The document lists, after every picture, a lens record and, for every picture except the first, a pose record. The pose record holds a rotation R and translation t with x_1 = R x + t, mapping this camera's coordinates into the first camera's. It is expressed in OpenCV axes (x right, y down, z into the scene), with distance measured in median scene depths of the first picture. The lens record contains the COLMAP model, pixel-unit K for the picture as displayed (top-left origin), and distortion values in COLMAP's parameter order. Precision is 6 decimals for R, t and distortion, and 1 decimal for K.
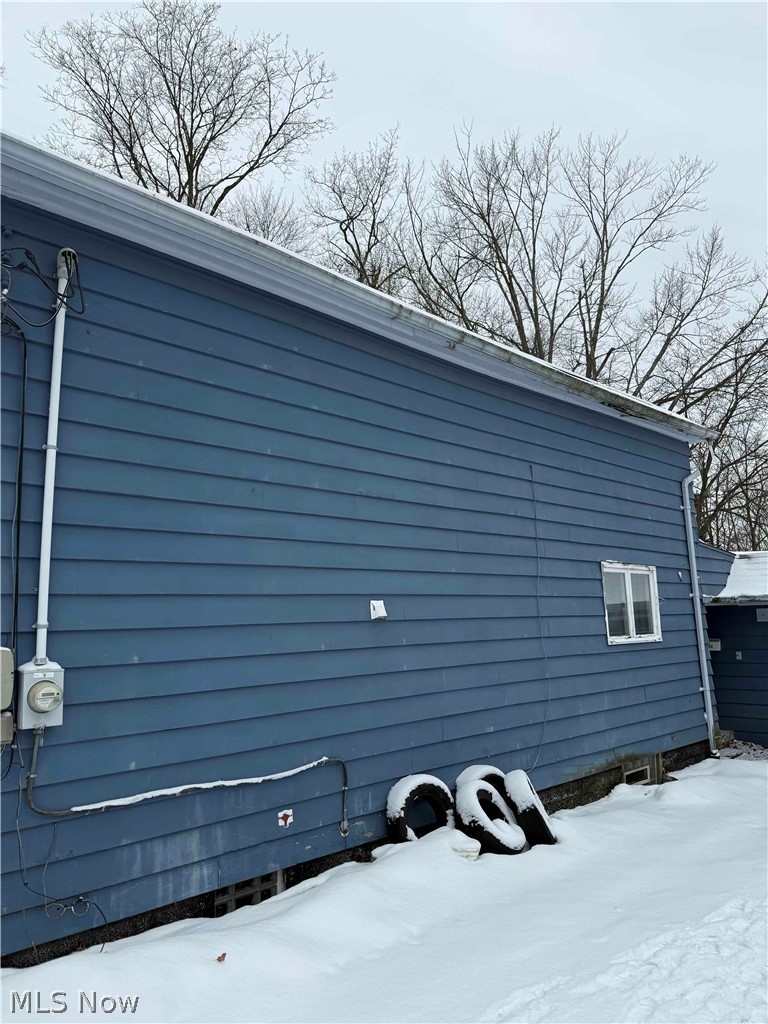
lens RADIAL K [[711.2, 0, 382.4], [0, 711.2, 505.9], [0, 0, 1]] dist [0.057475, -0.003238]
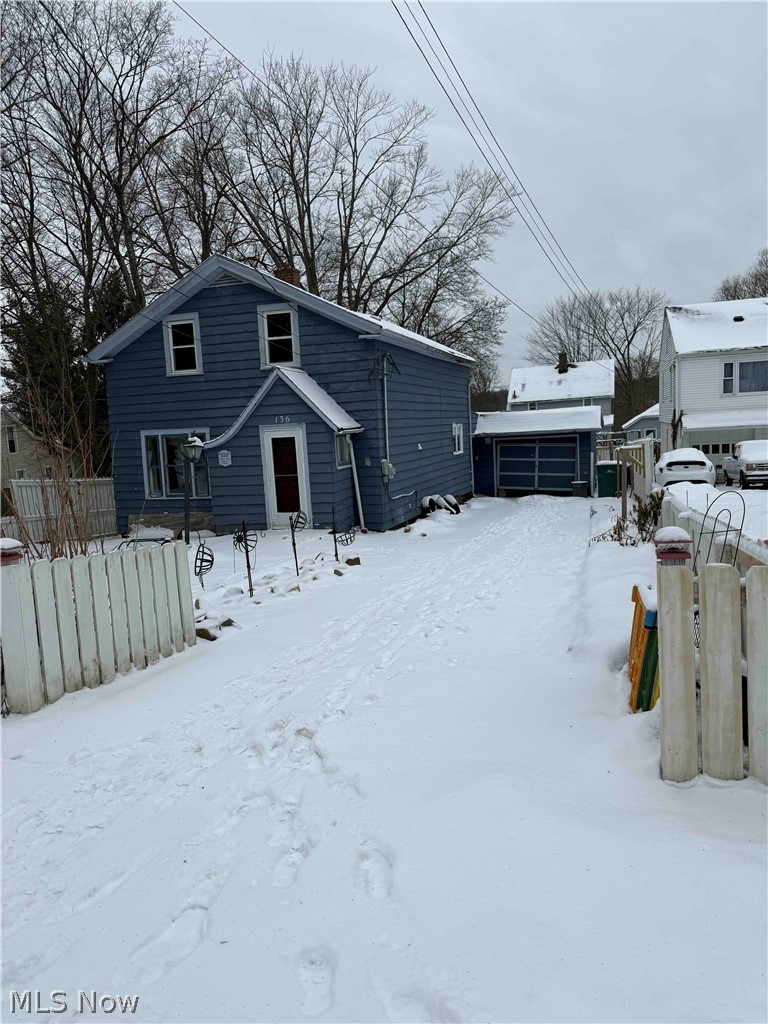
lens RADIAL K [[711.2, 0, 381.3], [0, 711.2, 512.7], [0, 0, 1]] dist [0.057475, -0.003238]
pose [[0.895351, -0.075870, 0.438851, -0.919003], [-0.038403, 0.968560, 0.245799, -0.200595], [-0.443702, -0.236929, 0.864288, -1.013364]]
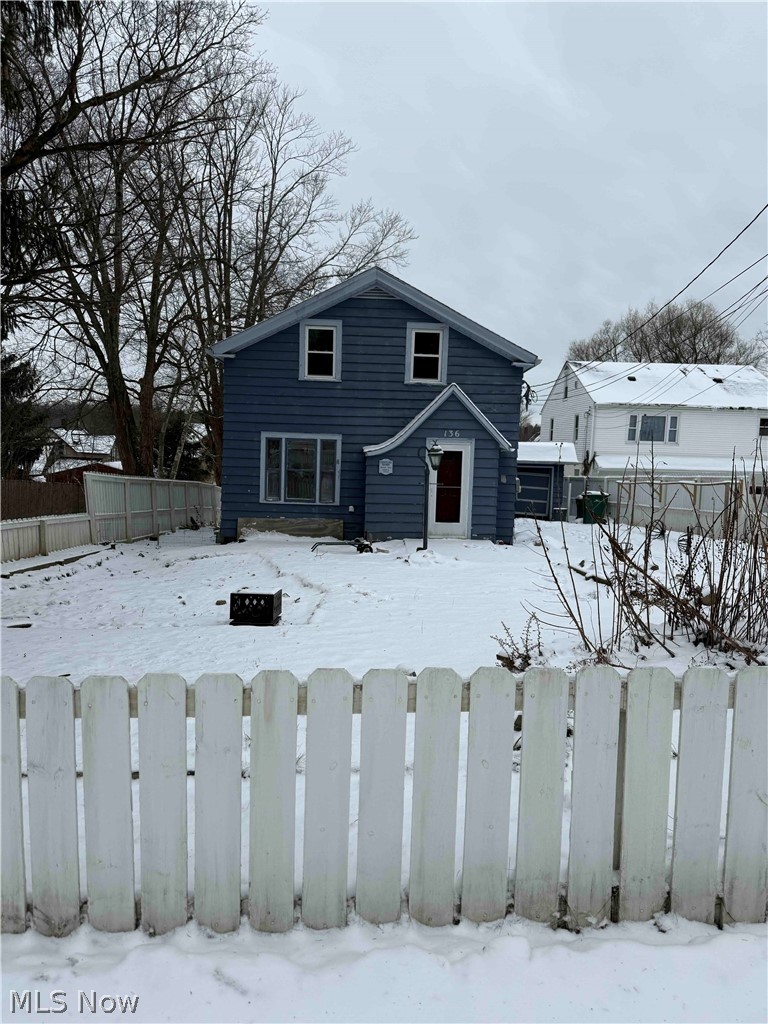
lens RADIAL K [[711.2, 0, 382.9], [0, 711.2, 516.7], [0, 0, 1]] dist [0.057475, -0.003238]
pose [[0.711641, -0.023848, 0.702138, -1.642184], [-0.153769, 0.969903, 0.188793, -0.111699], [-0.685508, -0.242320, 0.686556, -0.605559]]
